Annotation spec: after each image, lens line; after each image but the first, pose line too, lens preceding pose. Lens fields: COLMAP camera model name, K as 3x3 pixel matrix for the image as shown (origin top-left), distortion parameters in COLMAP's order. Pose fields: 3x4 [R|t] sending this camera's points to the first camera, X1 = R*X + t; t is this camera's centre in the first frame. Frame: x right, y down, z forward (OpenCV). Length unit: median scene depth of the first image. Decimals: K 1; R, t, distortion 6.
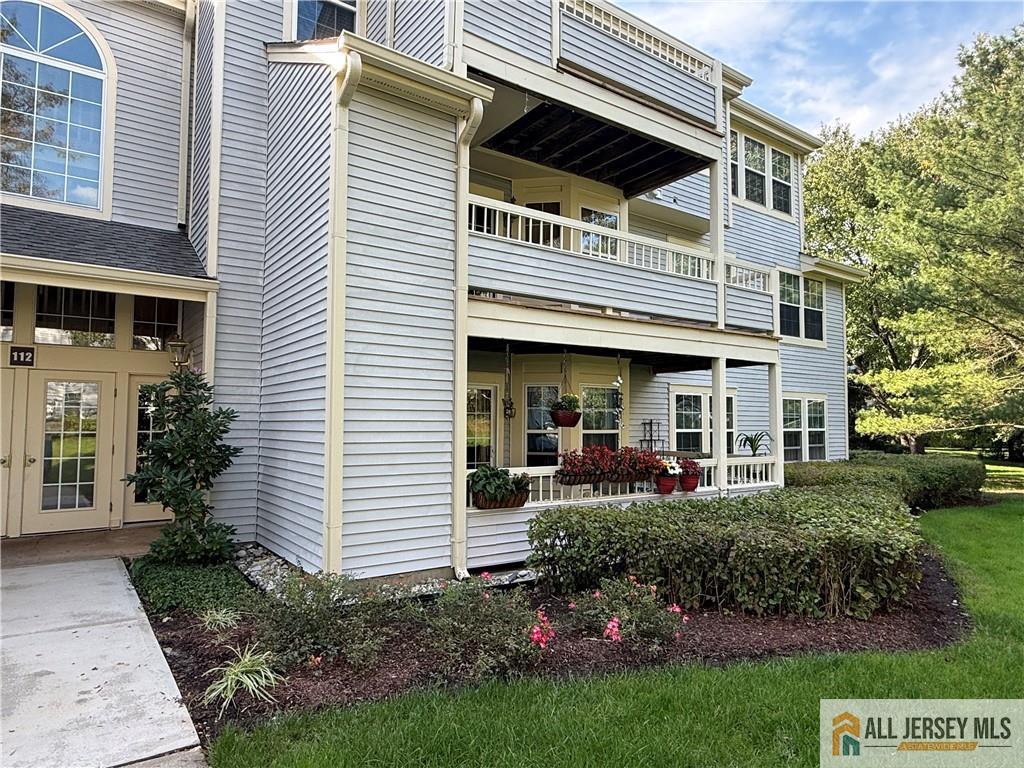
lens RADIAL K [[632.6, 0, 504.9], [0, 632.6, 384.8], [0, 0, 1]] dist [0.001374, 0.001192]
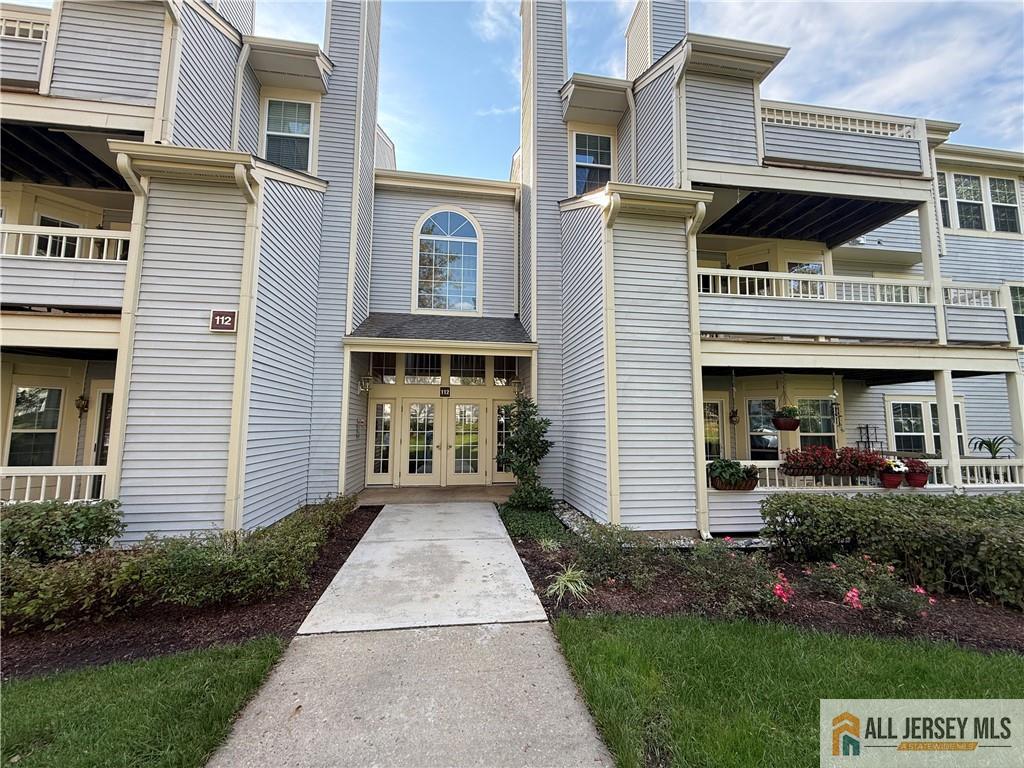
lens RADIAL K [[407.0, 0, 508.4], [0, 407.0, 383.1], [0, 0, 1]] dist [0.001617, -0.000012]
pose [[0.886524, -0.047549, -0.460233, -0.022280], [0.026435, 0.998286, -0.052218, -0.002313], [0.461927, 0.034126, 0.886261, -0.011200]]
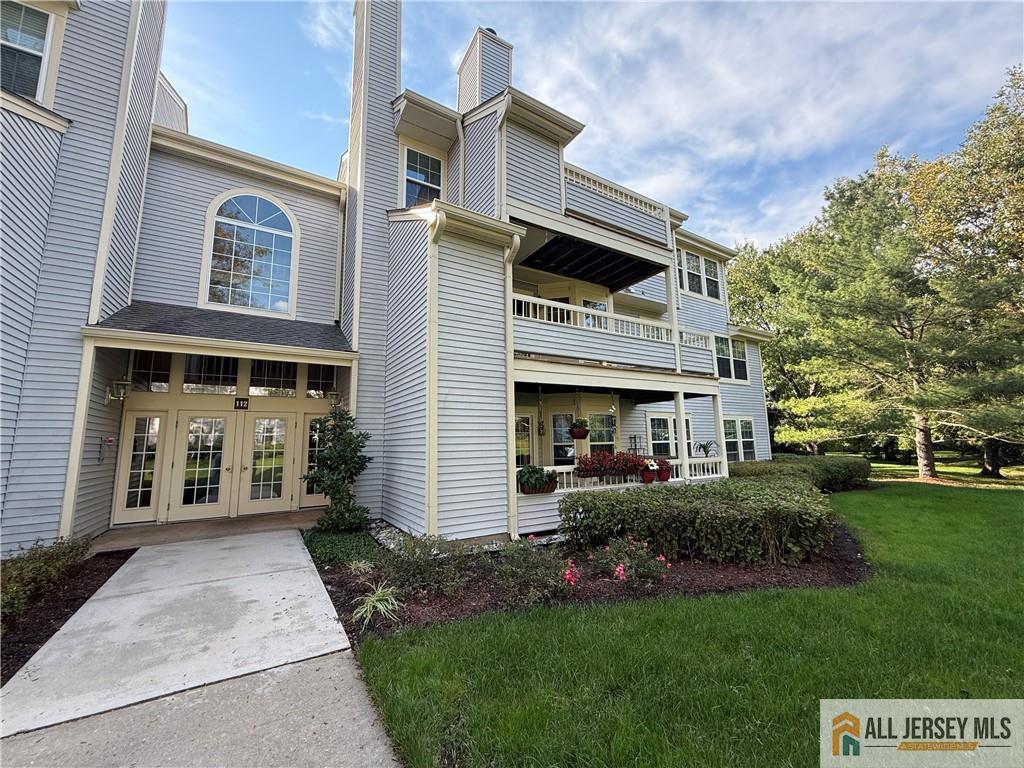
lens RADIAL K [[407.0, 0, 508.4], [0, 407.0, 383.1], [0, 0, 1]] dist [0.001617, -0.000012]
pose [[0.997457, -0.032135, -0.063614, -0.008958], [0.026567, 0.995896, -0.086514, 0.012667], [0.066134, 0.084604, 0.994218, -0.002381]]
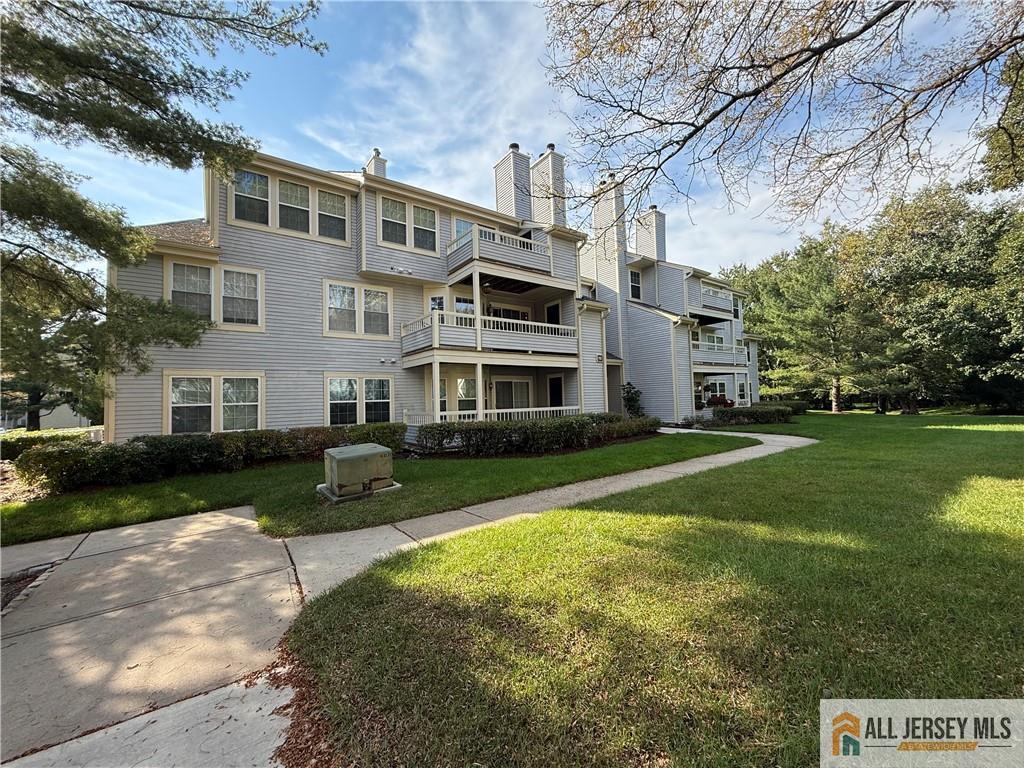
lens RADIAL K [[407.0, 0, 508.4], [0, 407.0, 383.1], [0, 0, 1]] dist [0.001617, -0.000012]
pose [[0.999440, -0.032811, 0.006565, -1.329903], [0.032714, 0.999360, 0.014479, -0.078178], [-0.007036, -0.014256, 0.999874, -1.831793]]
